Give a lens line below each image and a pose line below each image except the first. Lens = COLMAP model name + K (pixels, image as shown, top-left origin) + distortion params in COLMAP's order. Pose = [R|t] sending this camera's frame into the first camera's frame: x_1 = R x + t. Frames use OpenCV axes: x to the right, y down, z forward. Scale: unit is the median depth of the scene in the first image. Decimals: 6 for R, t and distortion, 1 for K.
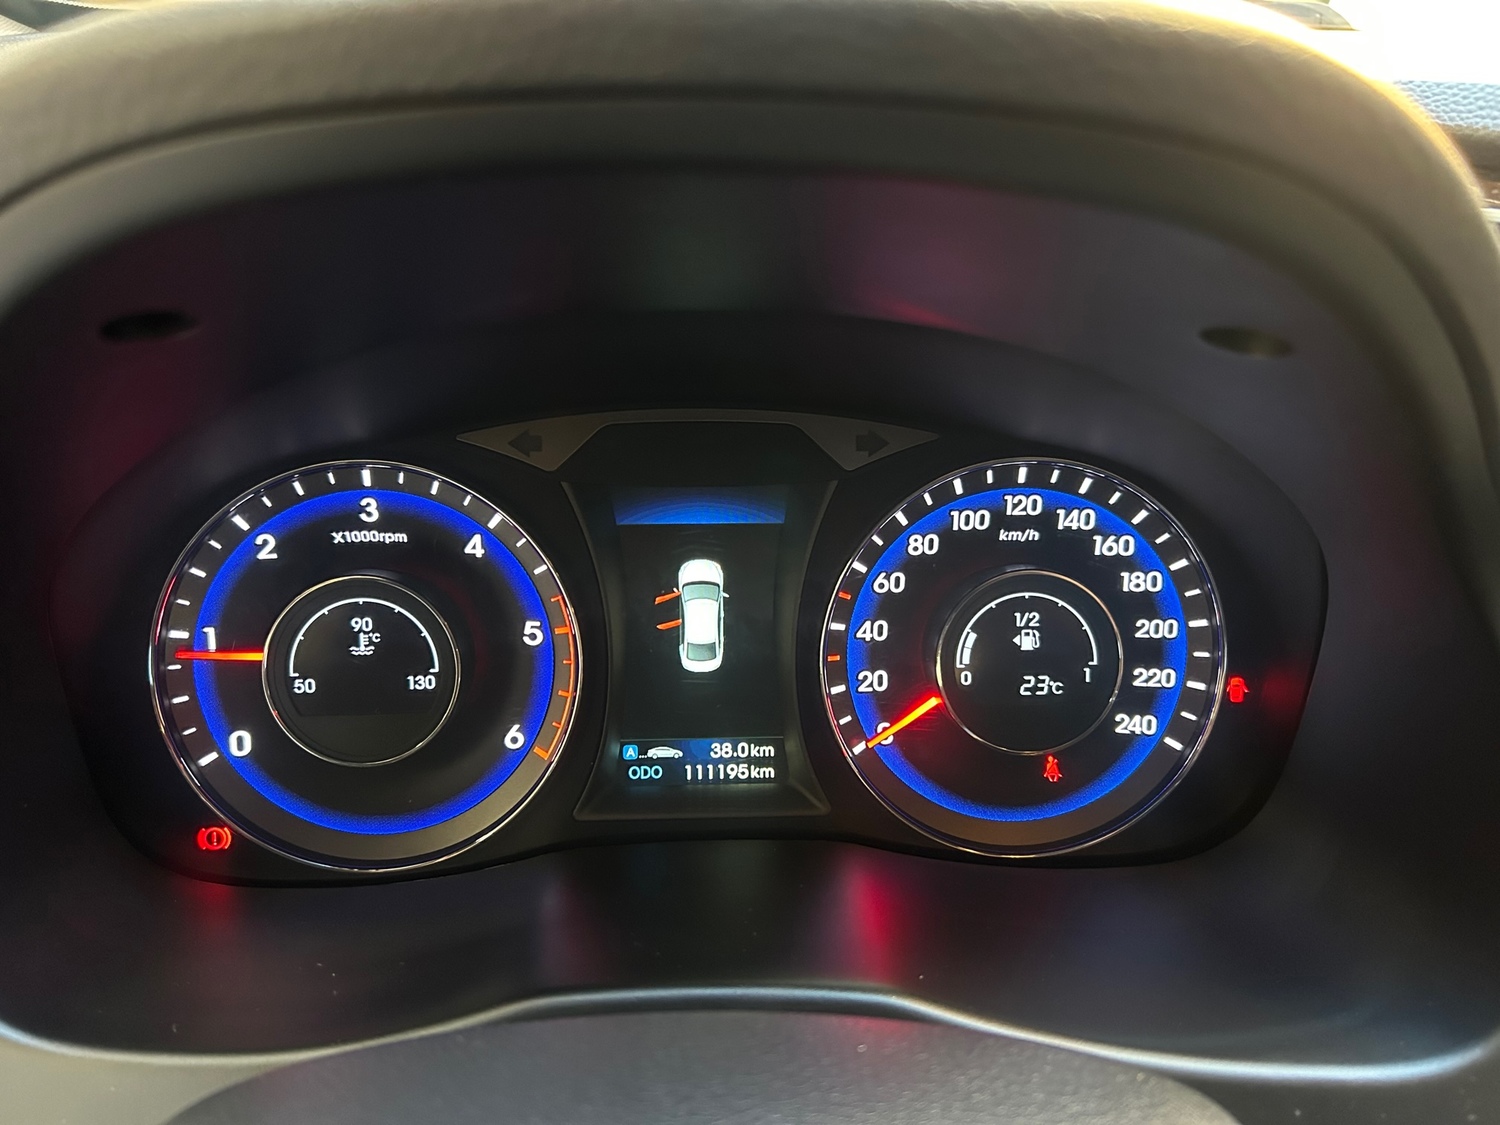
lens RADIAL K [[1138.4, 0, 774.4], [0, 1138.4, 562.6], [0, 0, 1]] dist [0.024478, -0.003741]
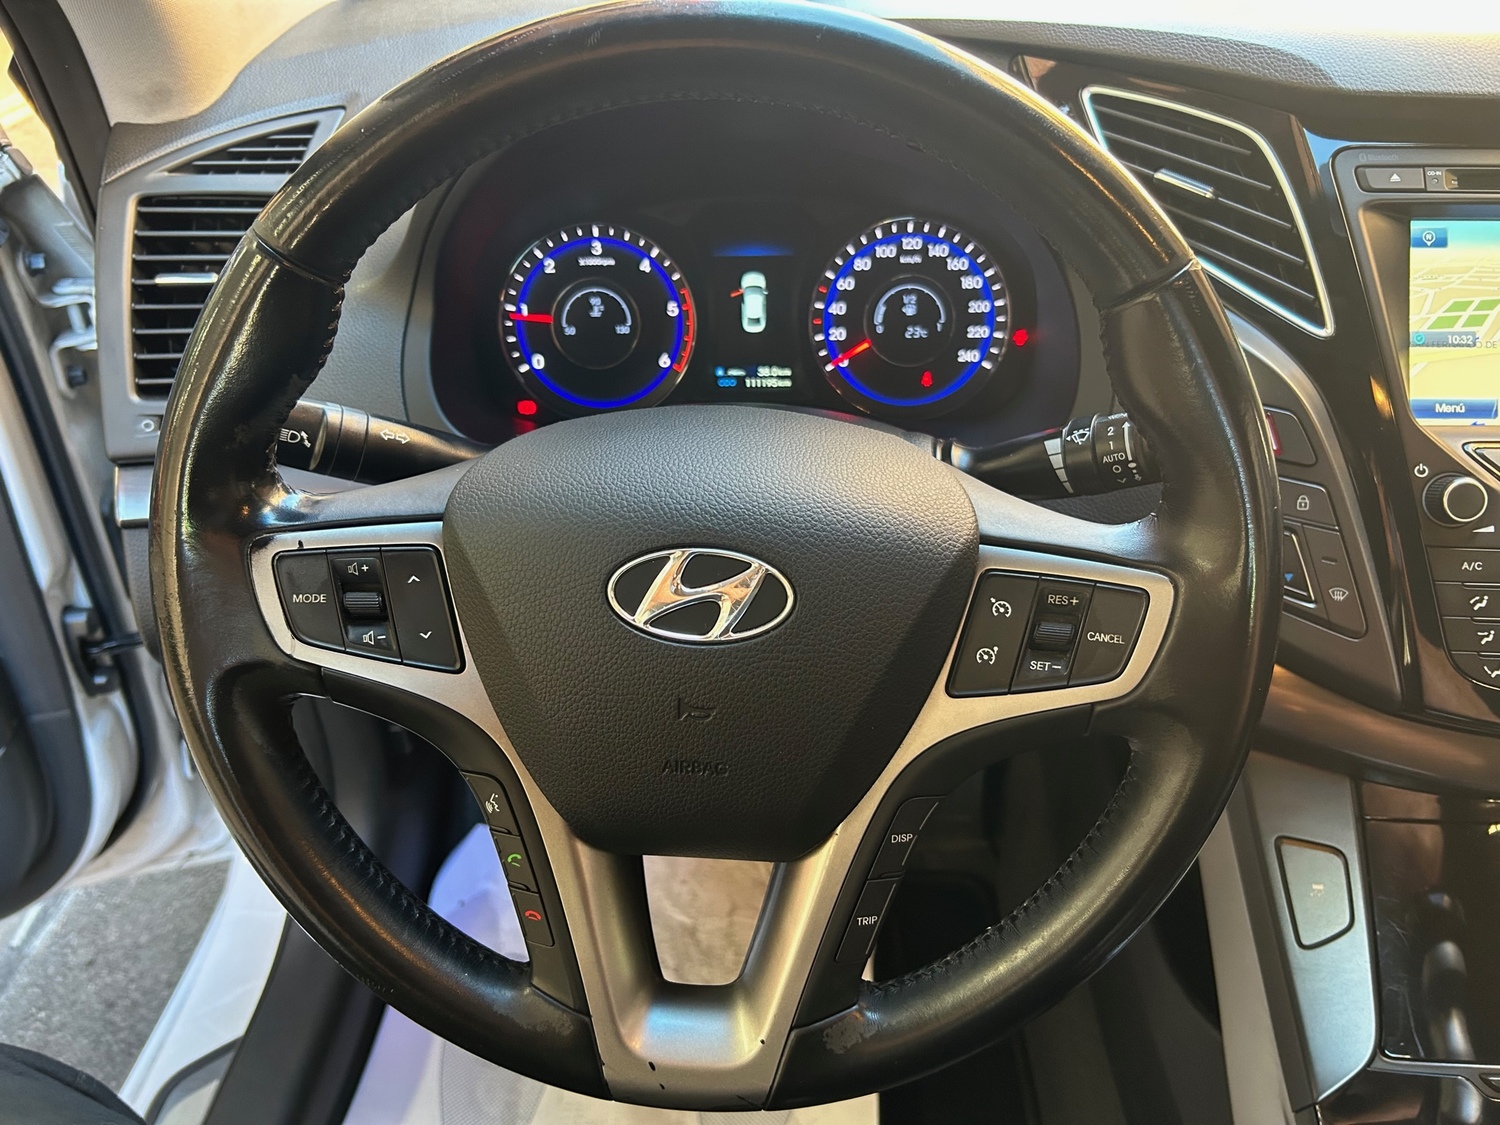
lens RADIAL K [[1141.0, 0, 754.7], [0, 1141.0, 538.4], [0, 0, 1]] dist [0.030648, -0.037715]
pose [[0.994781, 0.016616, -0.100669, 0.153343], [-0.004266, 0.992561, 0.121677, 0.222638], [0.101941, -0.120613, 0.987452, -1.093378]]
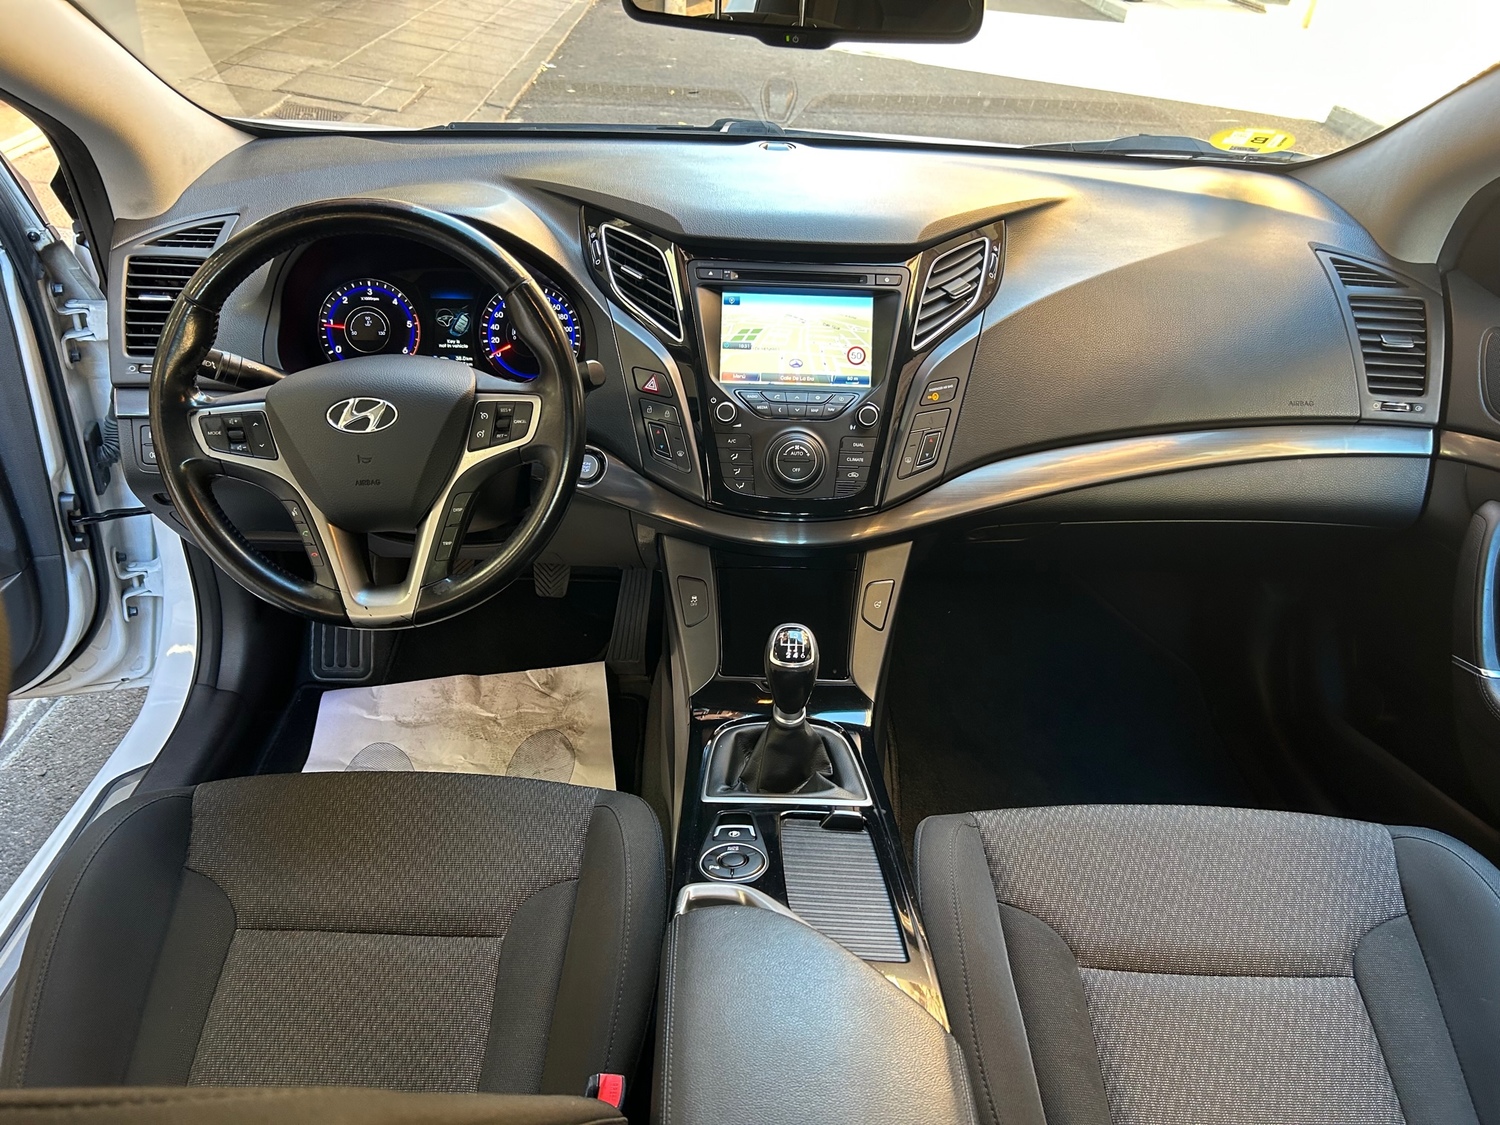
lens RADIAL K [[1132.4, 0, 733.0], [0, 1132.4, 556.8], [0, 0, 1]] dist [0.067292, -0.097209]
pose [[0.998642, 0.034284, -0.039236, 1.117315], [-0.030854, 0.995911, 0.084913, 0.503745], [0.041987, -0.083587, 0.995616, -3.038969]]
